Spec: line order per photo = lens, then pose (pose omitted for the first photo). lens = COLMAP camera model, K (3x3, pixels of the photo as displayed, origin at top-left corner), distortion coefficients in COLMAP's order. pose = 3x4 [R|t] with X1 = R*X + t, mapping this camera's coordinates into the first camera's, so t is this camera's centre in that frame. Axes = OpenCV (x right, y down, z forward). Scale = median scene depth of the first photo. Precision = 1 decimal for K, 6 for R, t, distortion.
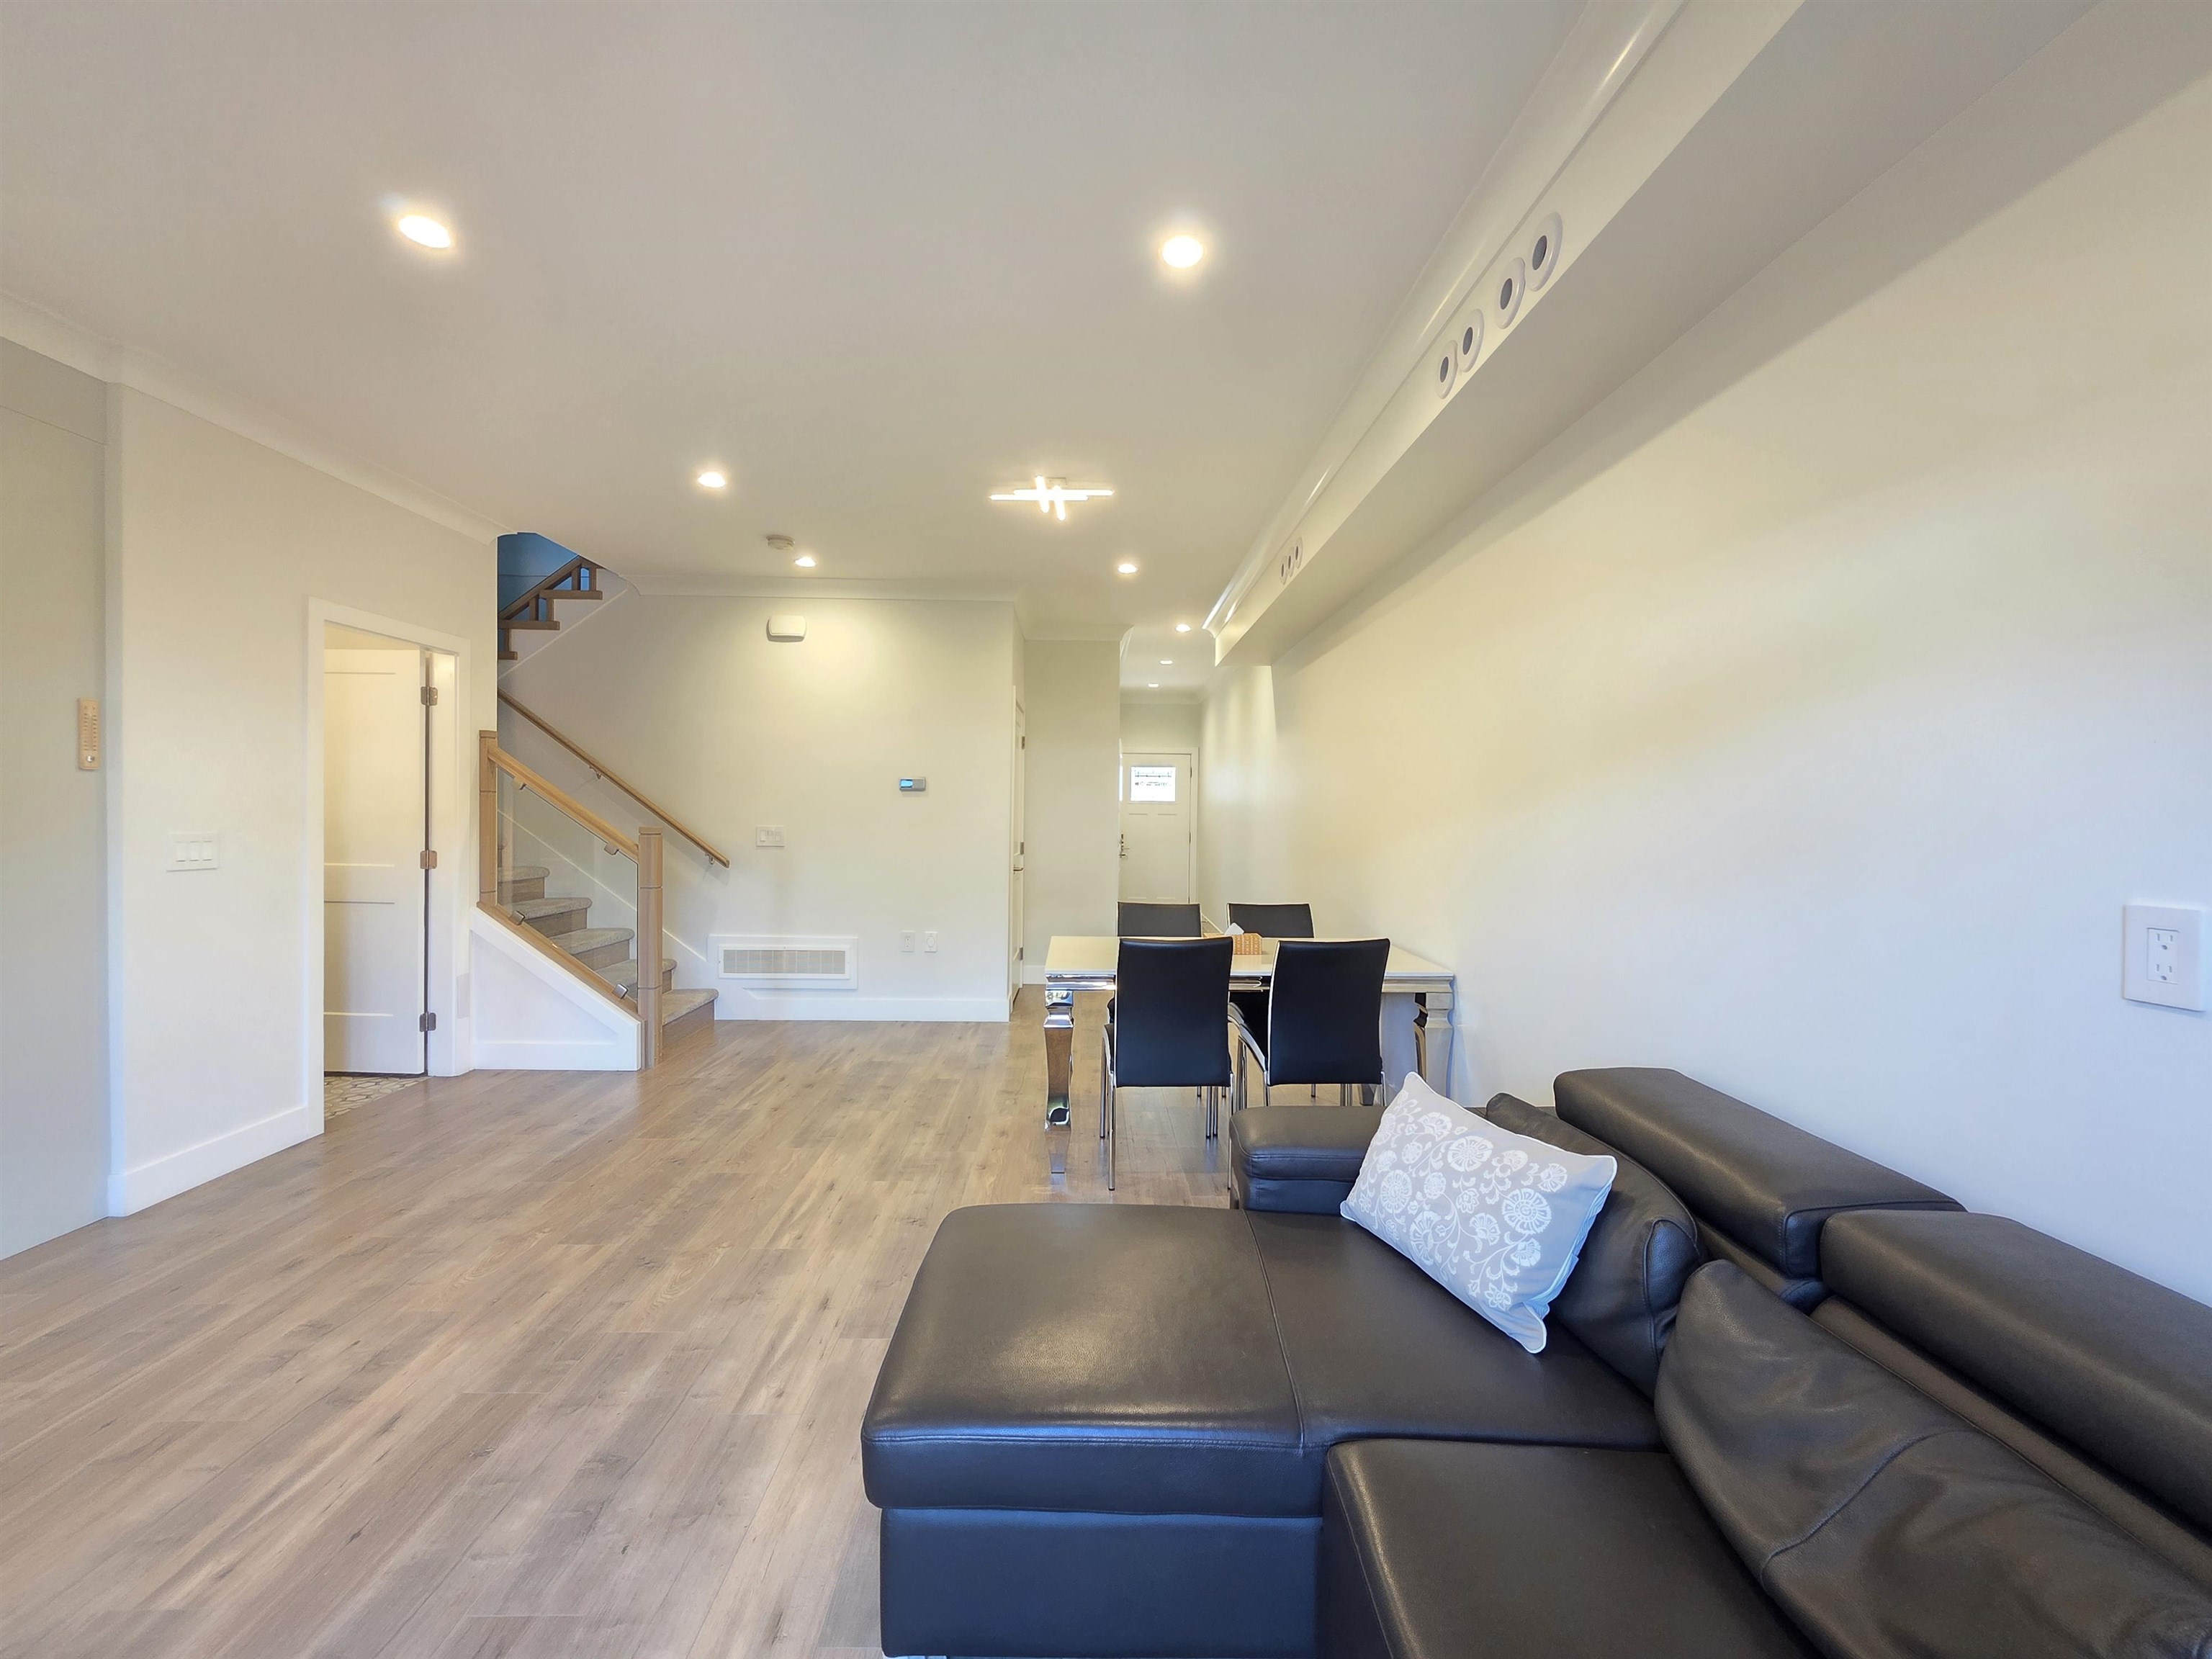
lens RADIAL K [[886.6, 0, 1106.7], [0, 886.6, 829.3], [0, 0, 1]] dist [0.001733, 0.000959]
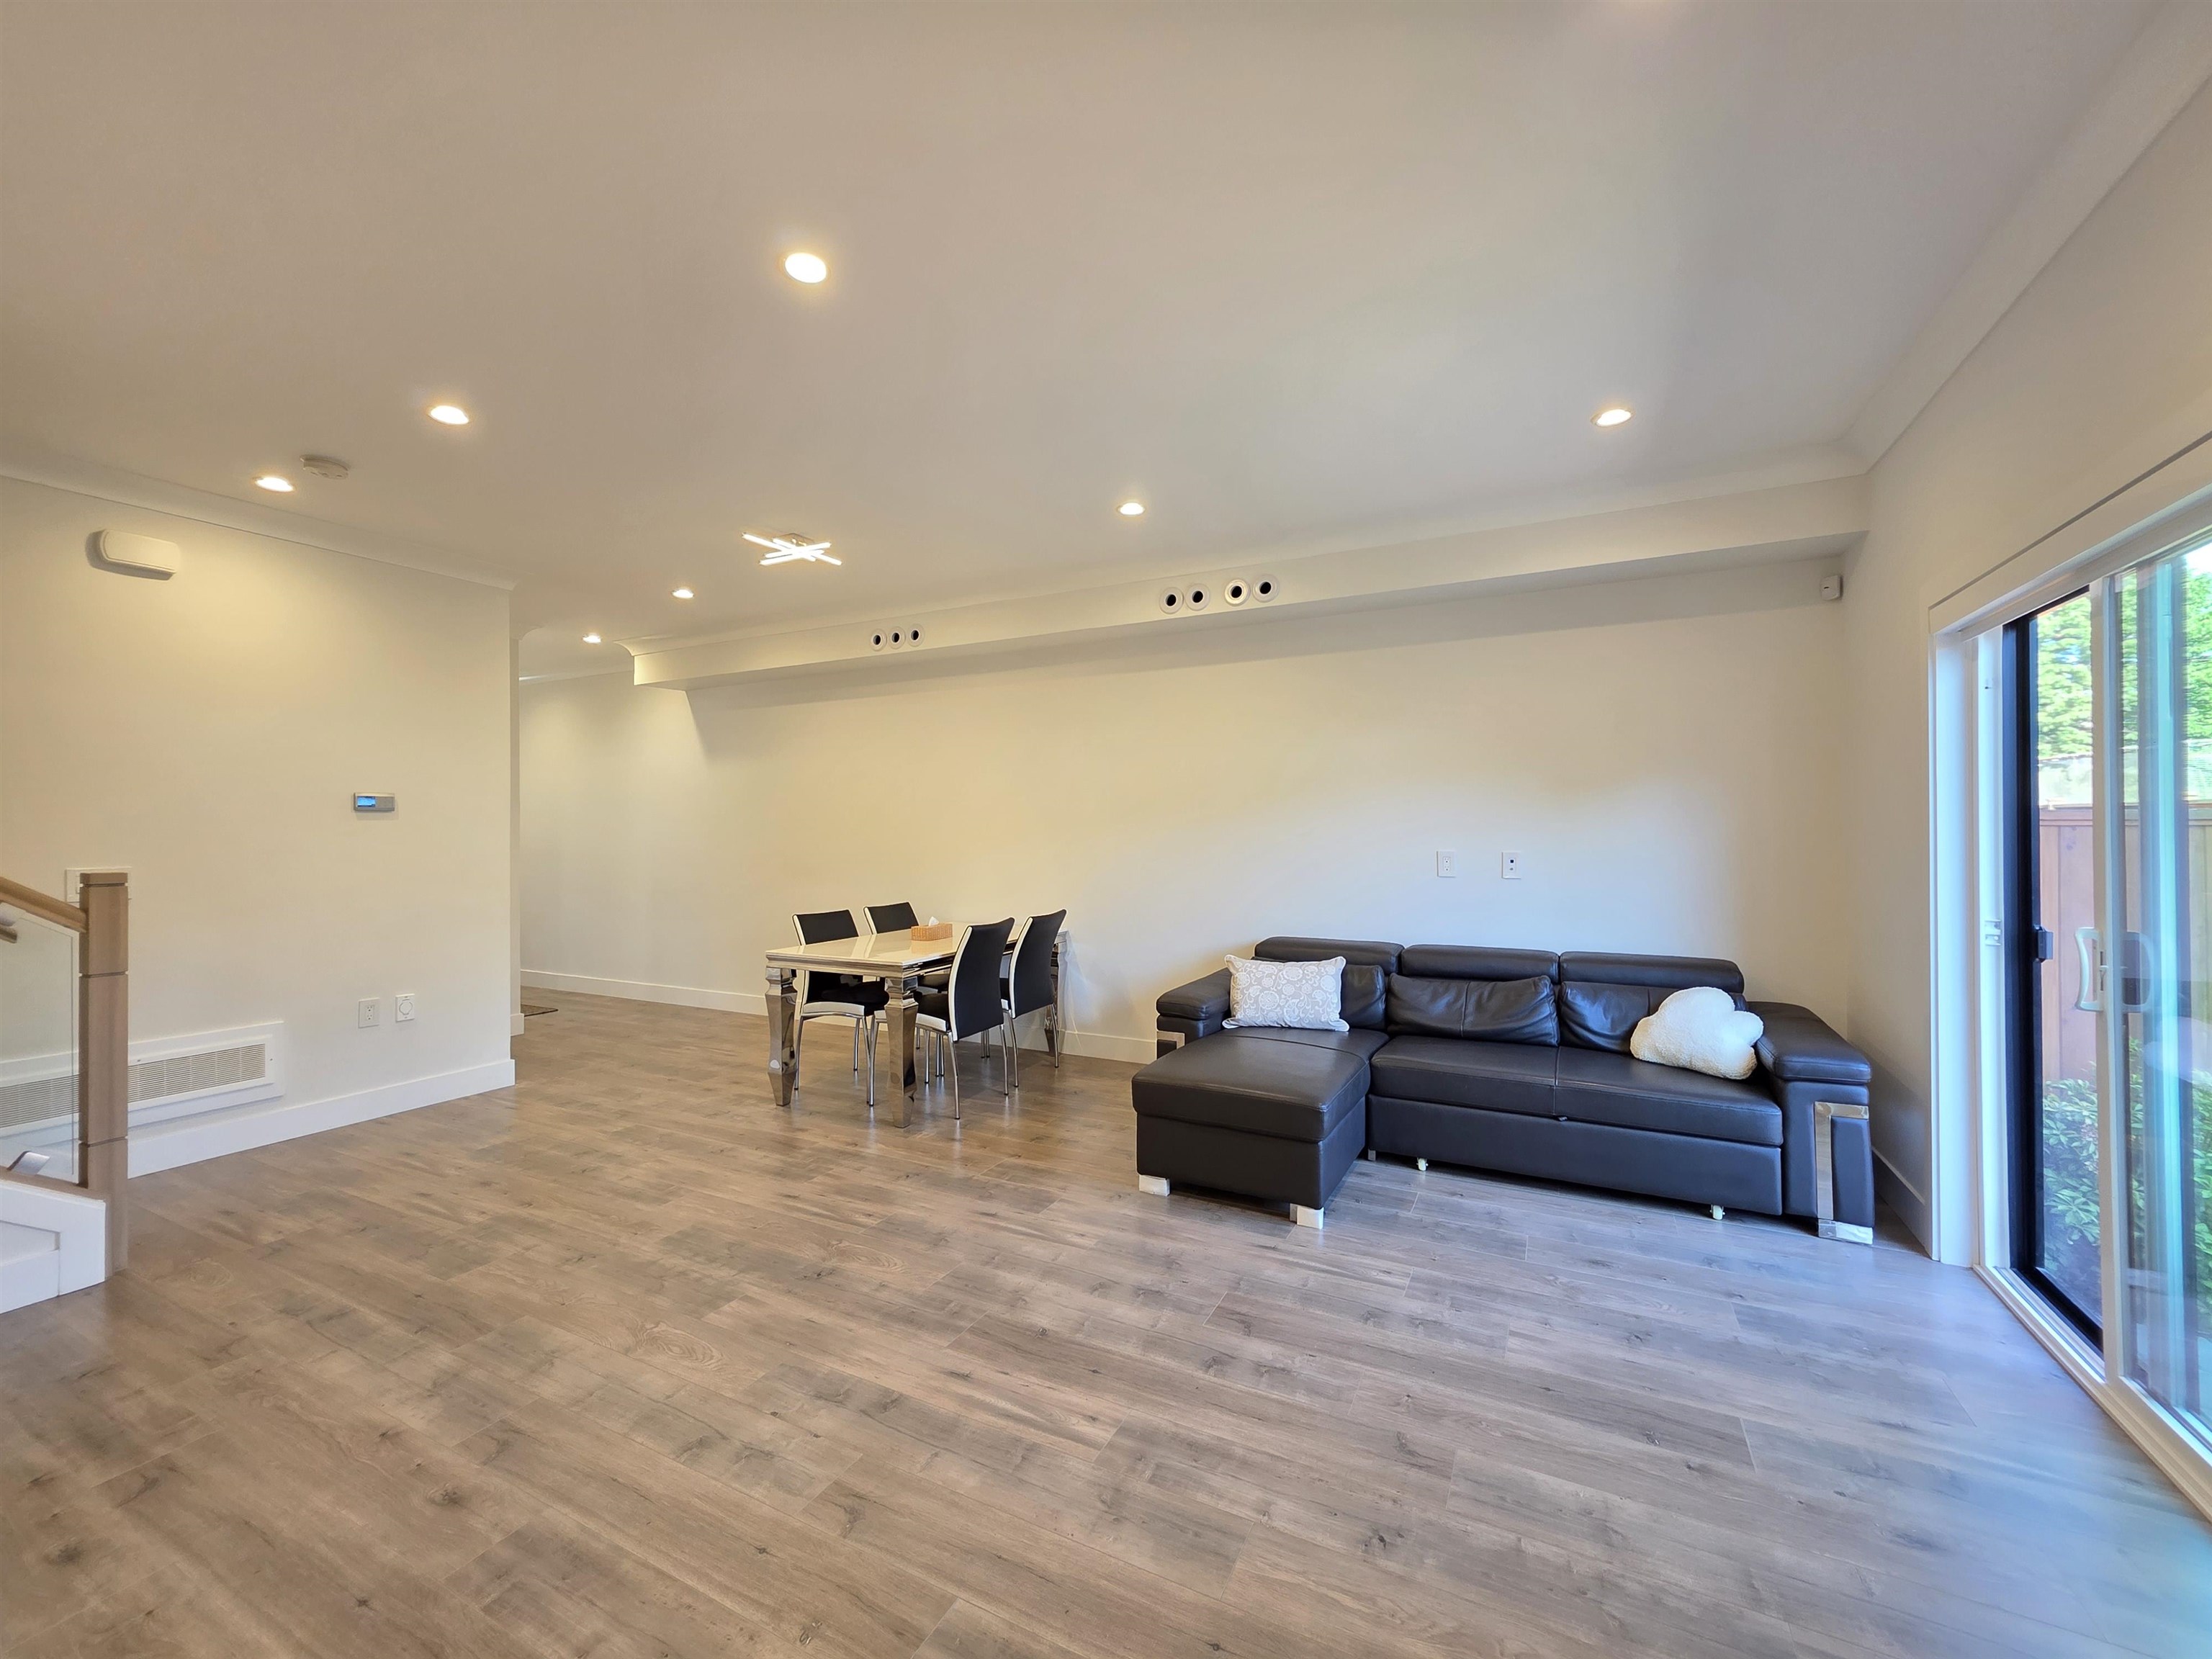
lens RADIAL K [[886.6, 0, 1109.7], [0, 886.6, 827.5], [0, 0, 1]] dist [0.001733, 0.000959]
pose [[0.474274, -0.010377, 0.880316, -0.912465], [0.028950, 0.999574, -0.003814, -0.013577], [-0.879901, 0.027294, 0.474372, 0.142685]]
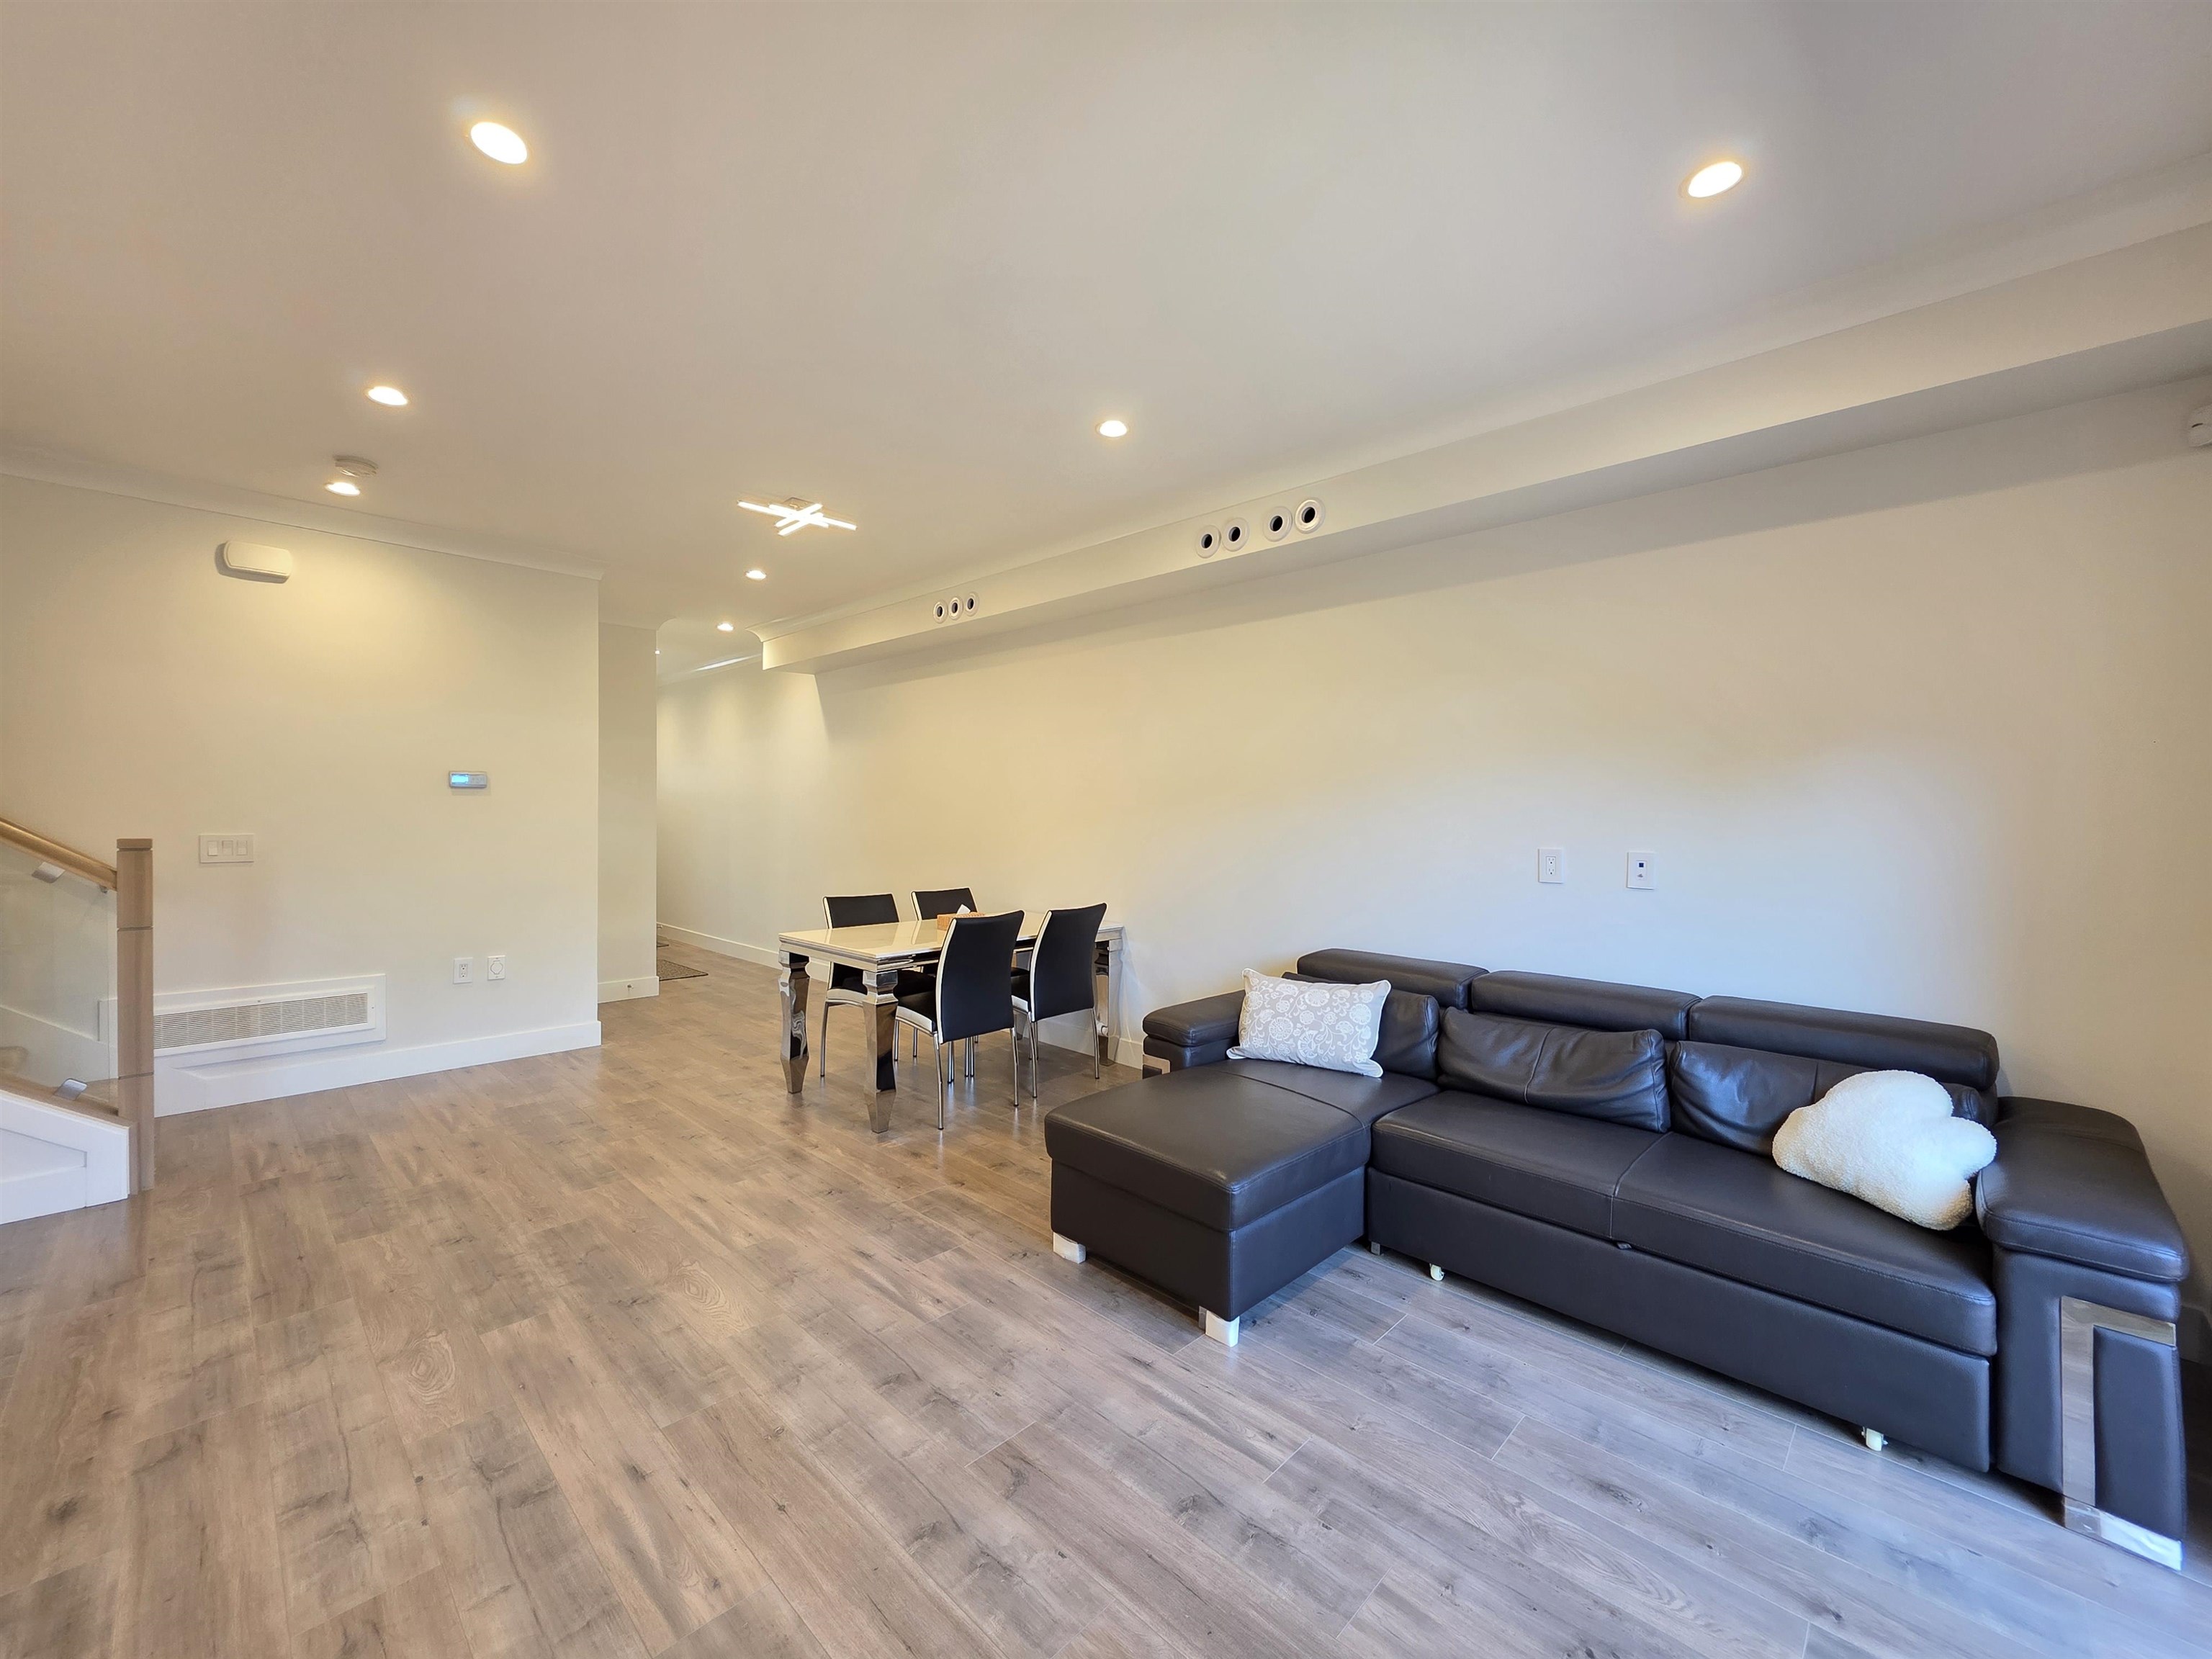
lens RADIAL K [[886.6, 0, 1107.7], [0, 886.6, 826.1], [0, 0, 1]] dist [0.001733, 0.000959]
pose [[0.710145, -0.014878, 0.703898, -0.588129], [0.013879, 0.999878, 0.007132, -0.008178], [-0.703918, 0.004704, 0.710265, -0.011686]]
